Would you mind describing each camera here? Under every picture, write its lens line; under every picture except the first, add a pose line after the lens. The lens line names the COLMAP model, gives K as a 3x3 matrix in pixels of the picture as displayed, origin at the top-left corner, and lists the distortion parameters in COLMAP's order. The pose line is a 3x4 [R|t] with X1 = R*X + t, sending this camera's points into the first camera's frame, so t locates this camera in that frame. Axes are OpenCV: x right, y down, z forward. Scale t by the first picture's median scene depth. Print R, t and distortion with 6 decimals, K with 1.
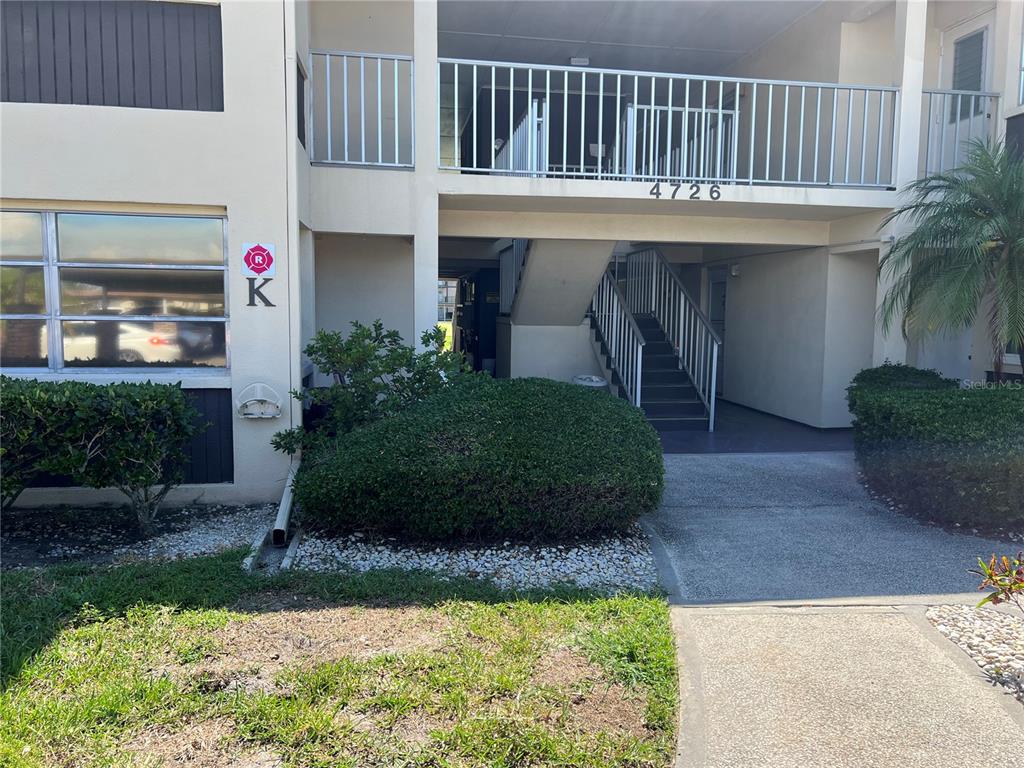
lens RADIAL K [[719.3, 0, 507.2], [0, 719.3, 389.4], [0, 0, 1]] dist [0.005576, -0.035339]
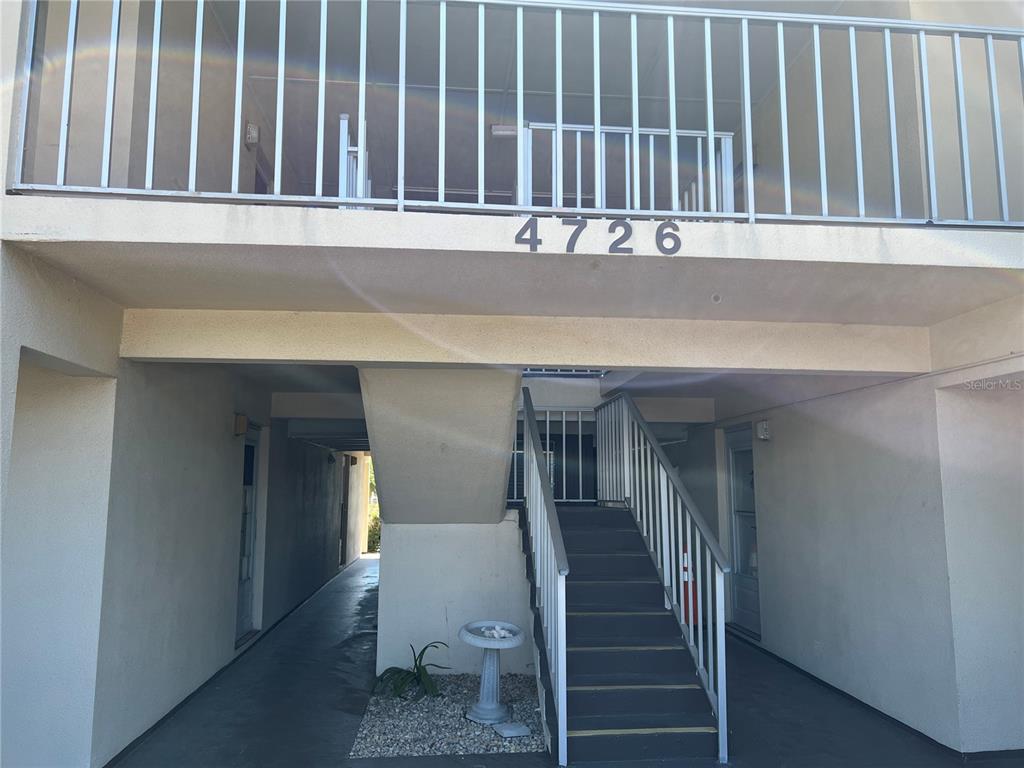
lens RADIAL K [[719.3, 0, 507.2], [0, 719.3, 389.4], [0, 0, 1]] dist [0.005576, -0.035339]
pose [[0.997386, -0.011395, -0.071347, 0.219853], [-0.006116, 0.970624, -0.240525, -0.077769], [0.071992, 0.240333, 0.968017, 0.586774]]
